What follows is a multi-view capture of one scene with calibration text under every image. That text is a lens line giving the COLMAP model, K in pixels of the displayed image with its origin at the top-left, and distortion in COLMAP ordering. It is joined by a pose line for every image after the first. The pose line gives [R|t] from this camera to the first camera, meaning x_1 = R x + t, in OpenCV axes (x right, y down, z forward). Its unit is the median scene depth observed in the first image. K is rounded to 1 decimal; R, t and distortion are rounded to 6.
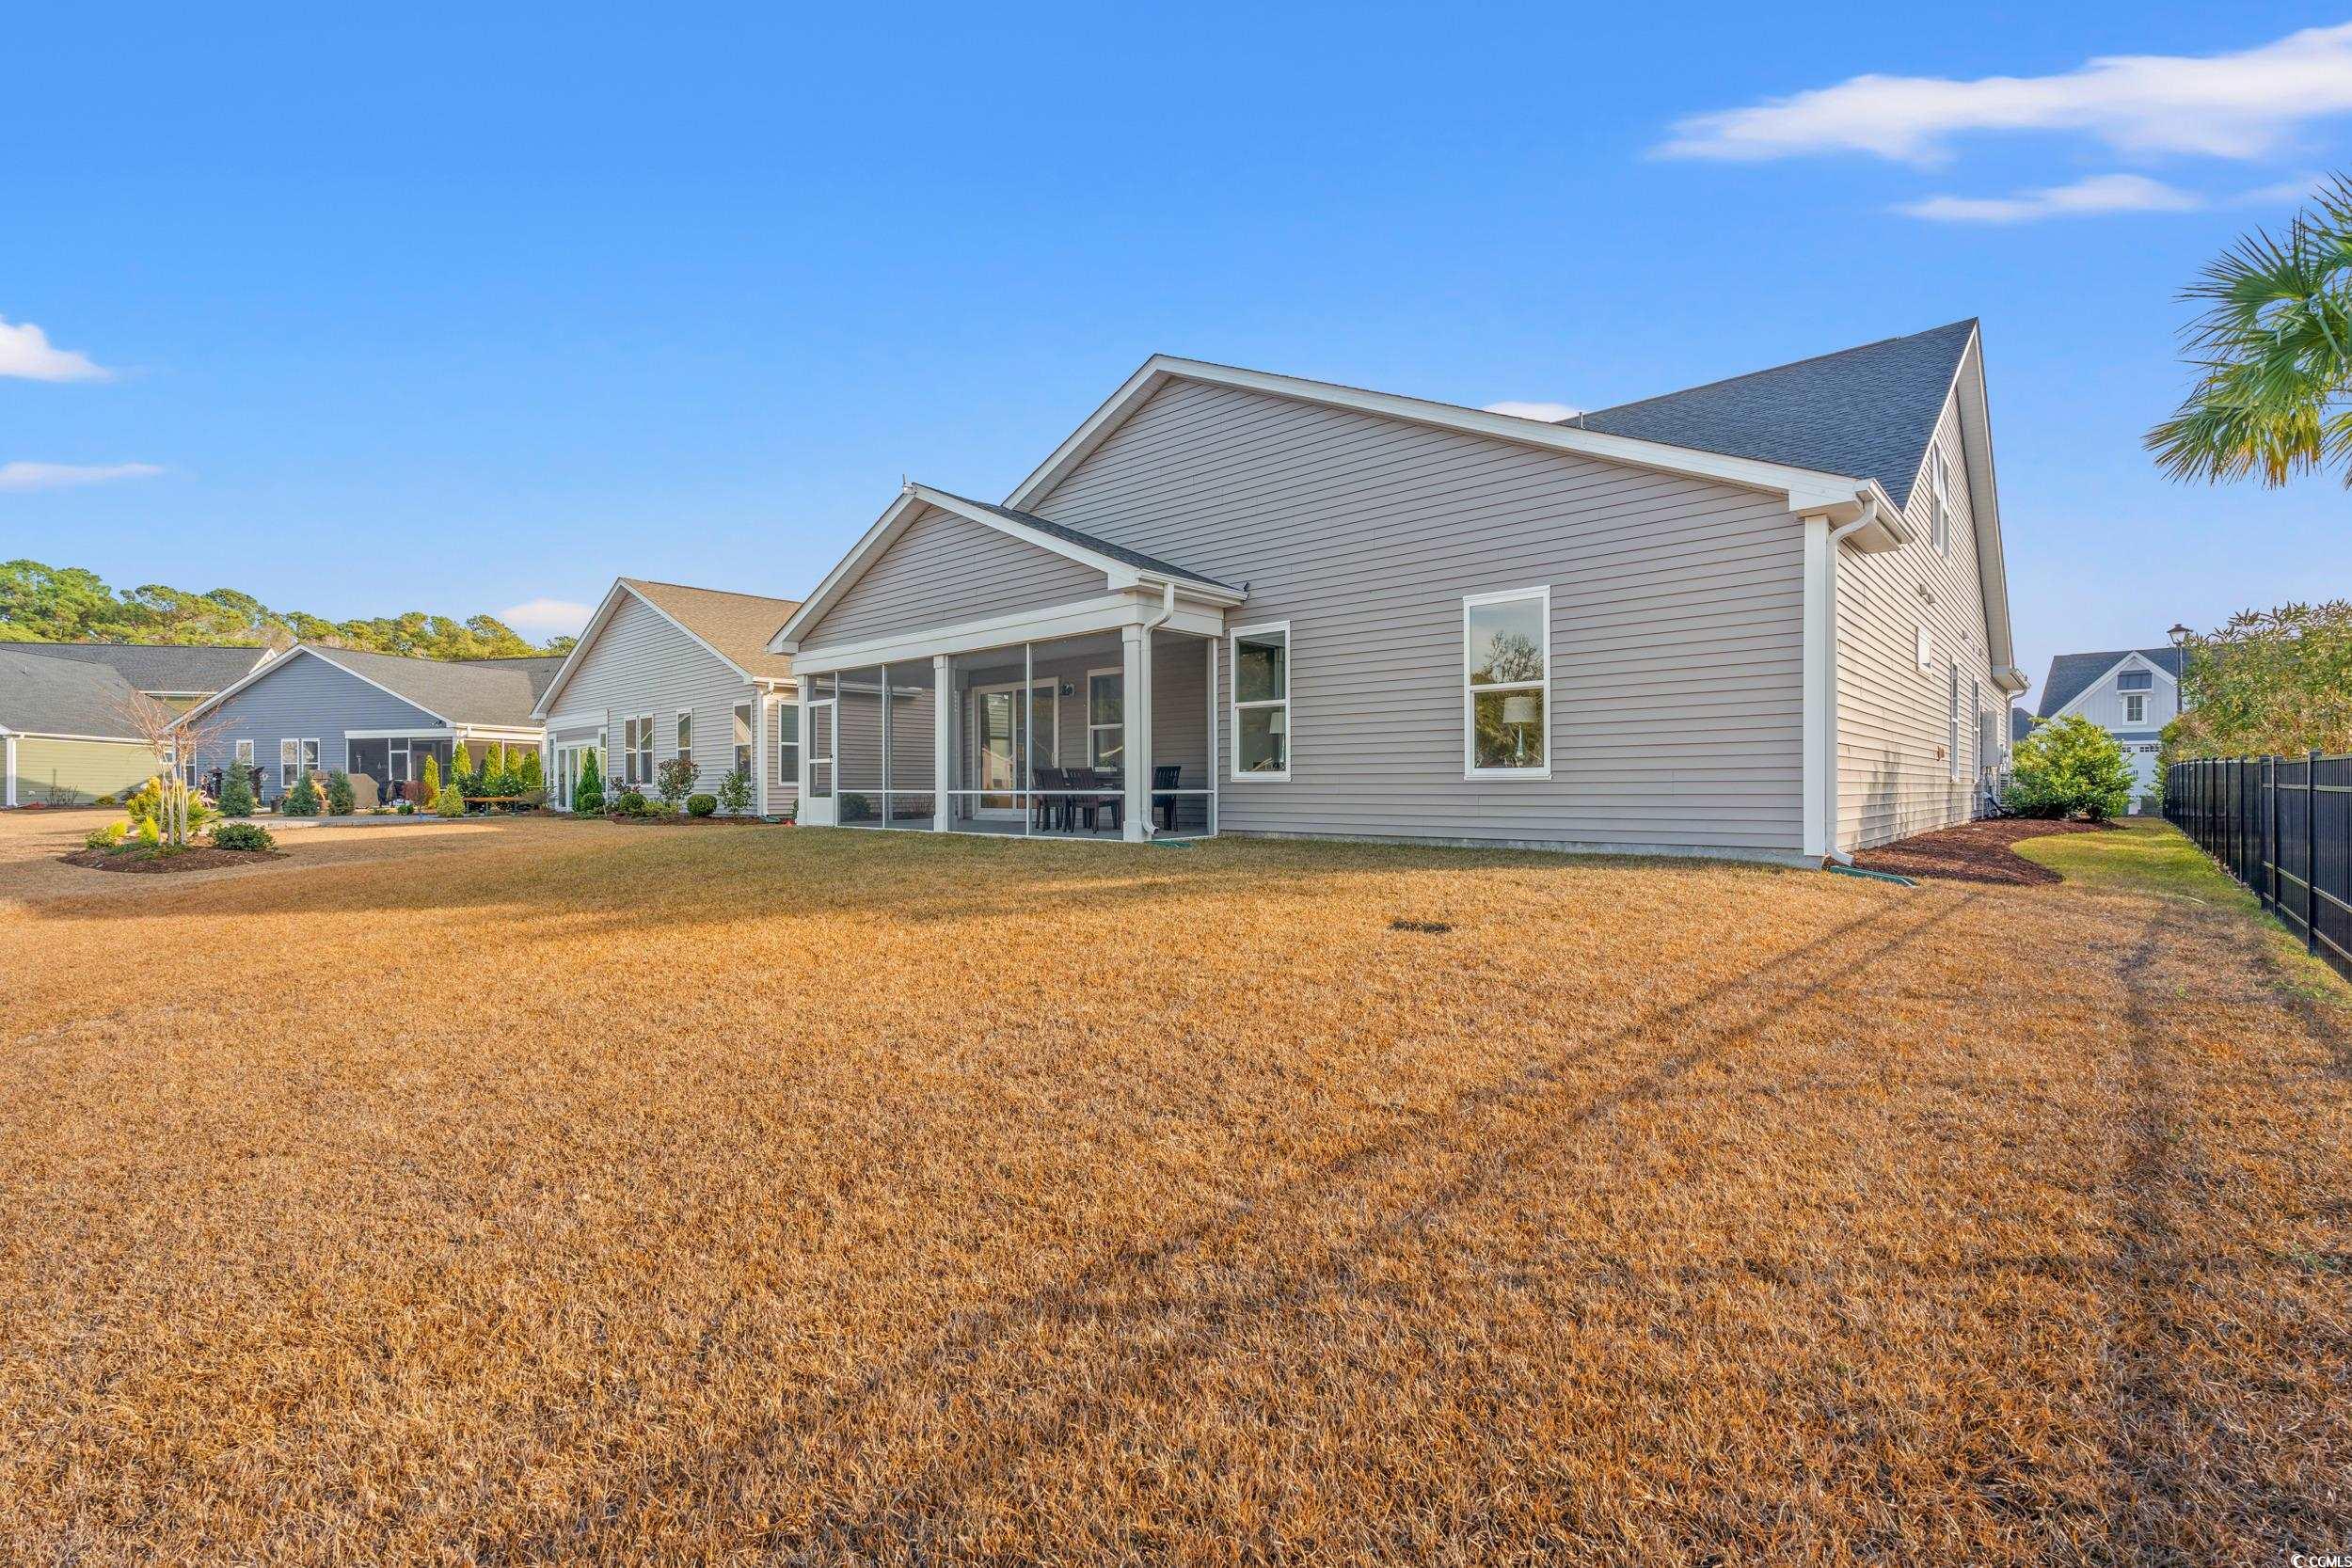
lens RADIAL K [[1028.4, 0, 1163.6], [0, 1028.4, 786.9], [0, 0, 1]] dist [-0.003889, 0.000091]
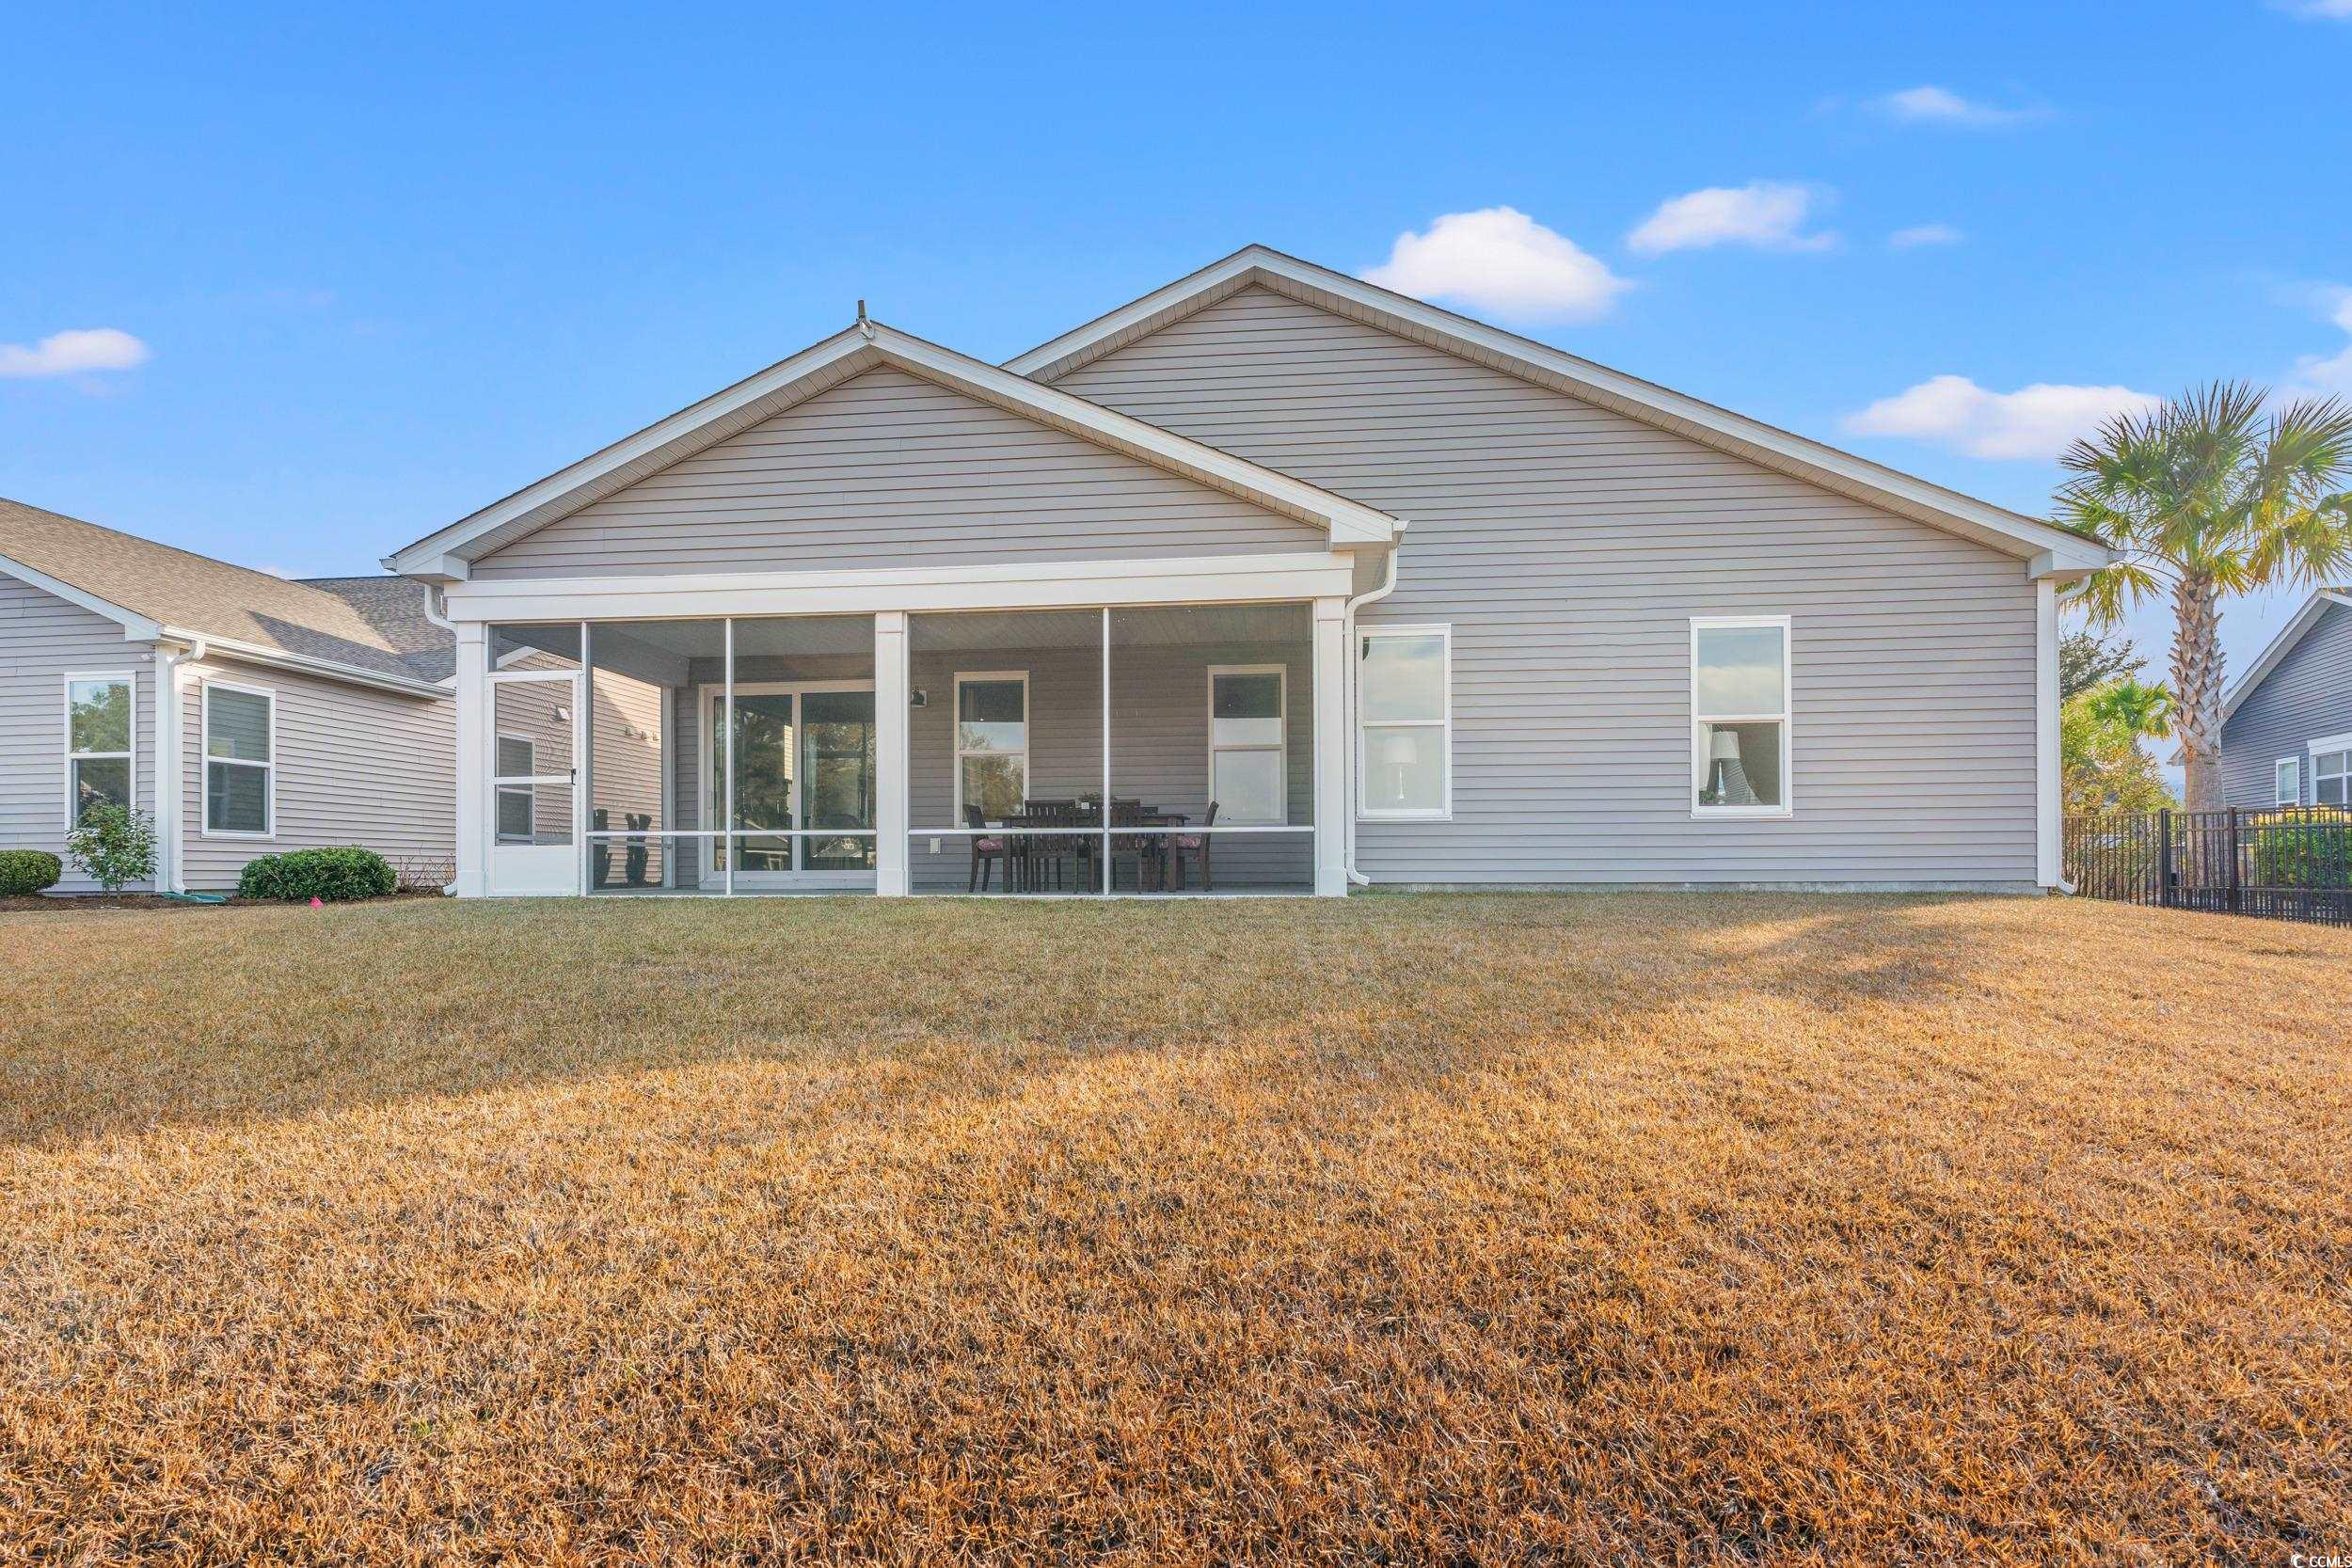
lens RADIAL K [[1028.4, 0, 1190.5], [0, 1028.4, 874.7], [0, 0, 1]] dist [-0.003889, 0.000091]
pose [[0.794528, -0.014124, 0.607064, -0.451810], [0.003550, 0.999820, 0.018615, 0.018452], [-0.607218, -0.012635, 0.794435, 0.396379]]
